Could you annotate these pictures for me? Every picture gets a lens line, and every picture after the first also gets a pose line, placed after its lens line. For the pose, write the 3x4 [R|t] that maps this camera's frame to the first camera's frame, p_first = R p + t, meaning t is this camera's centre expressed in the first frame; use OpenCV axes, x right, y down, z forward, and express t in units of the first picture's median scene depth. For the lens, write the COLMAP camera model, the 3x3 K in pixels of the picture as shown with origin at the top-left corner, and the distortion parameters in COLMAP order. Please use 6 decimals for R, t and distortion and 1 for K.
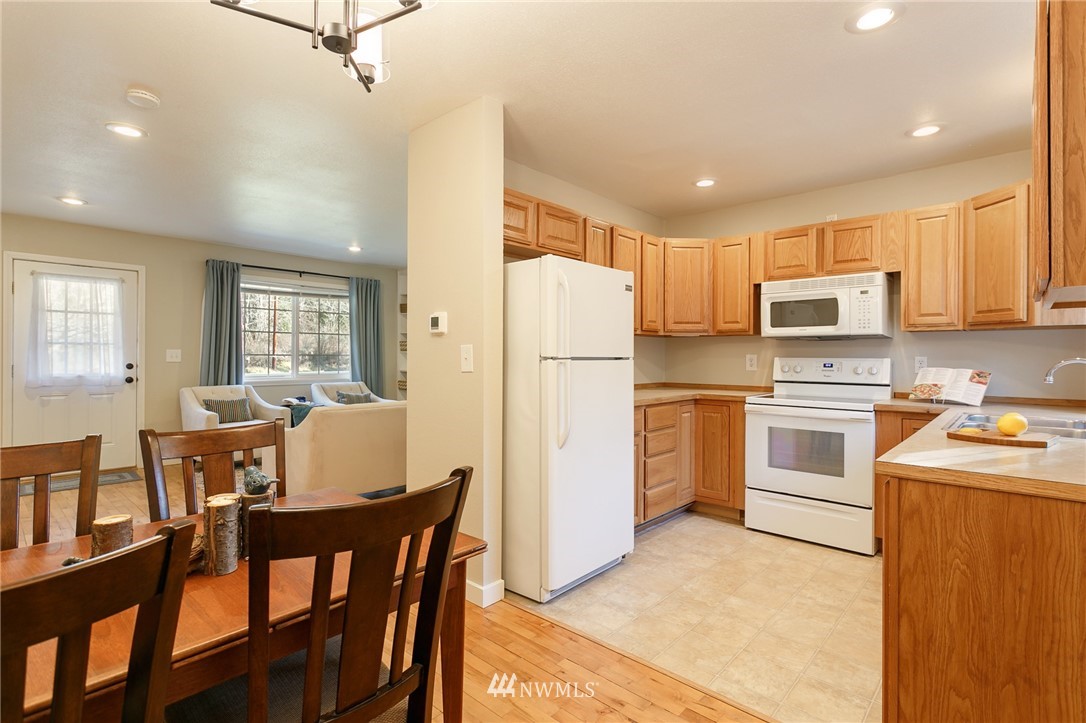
lens RADIAL K [[519.6, 0, 542.4], [0, 519.6, 357.7], [0, 0, 1]] dist [-0.001420, 0.002439]
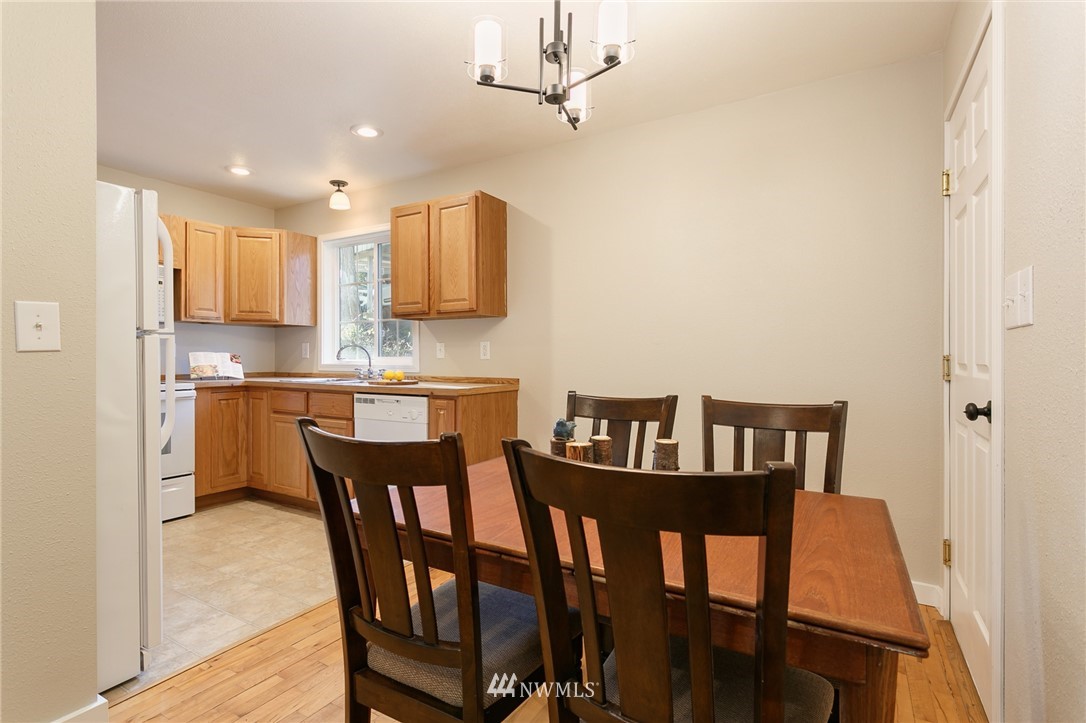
lens RADIAL K [[519.6, 0, 520.8], [0, 519.6, 361.4], [0, 0, 1]] dist [-0.001420, 0.002439]
pose [[-0.172150, -0.013920, 0.984972, -0.602100], [0.000414, 0.999899, 0.014204, 0.024006], [-0.985071, 0.002853, -0.172127, 0.462746]]
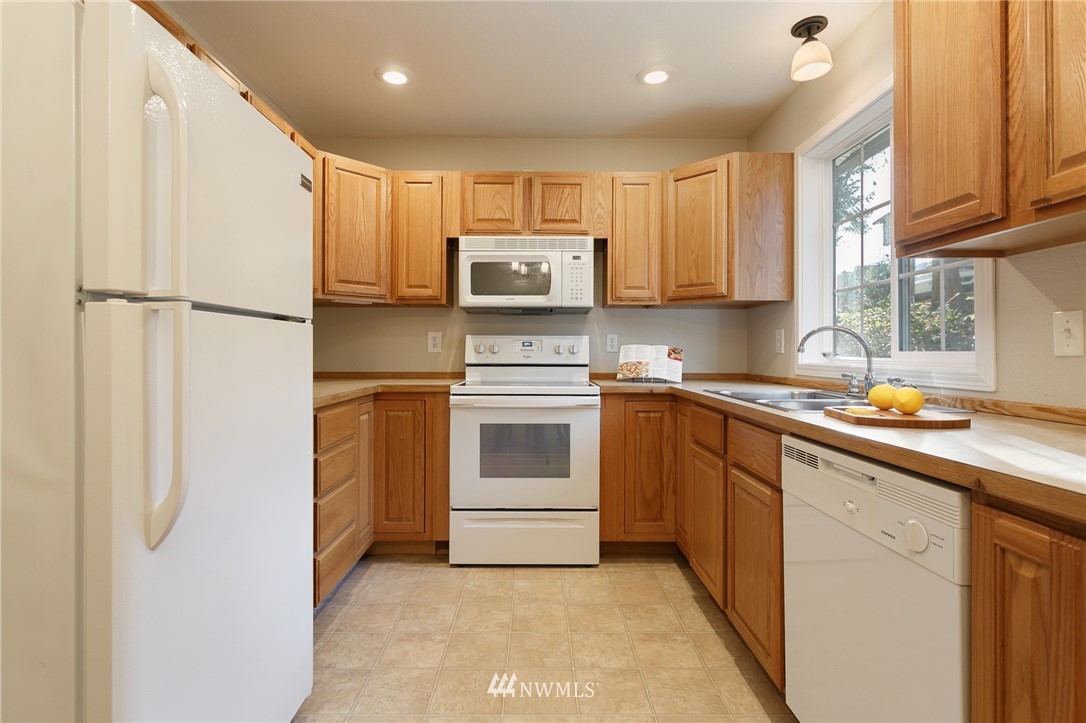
lens RADIAL K [[519.6, 0, 540.6], [0, 519.6, 347.4], [0, 0, 1]] dist [-0.001420, 0.002439]
pose [[0.738867, 0.001832, 0.673849, -0.007831], [0.001927, 0.999986, -0.004832, 0.028105], [-0.673848, 0.004869, 0.738854, 0.418210]]
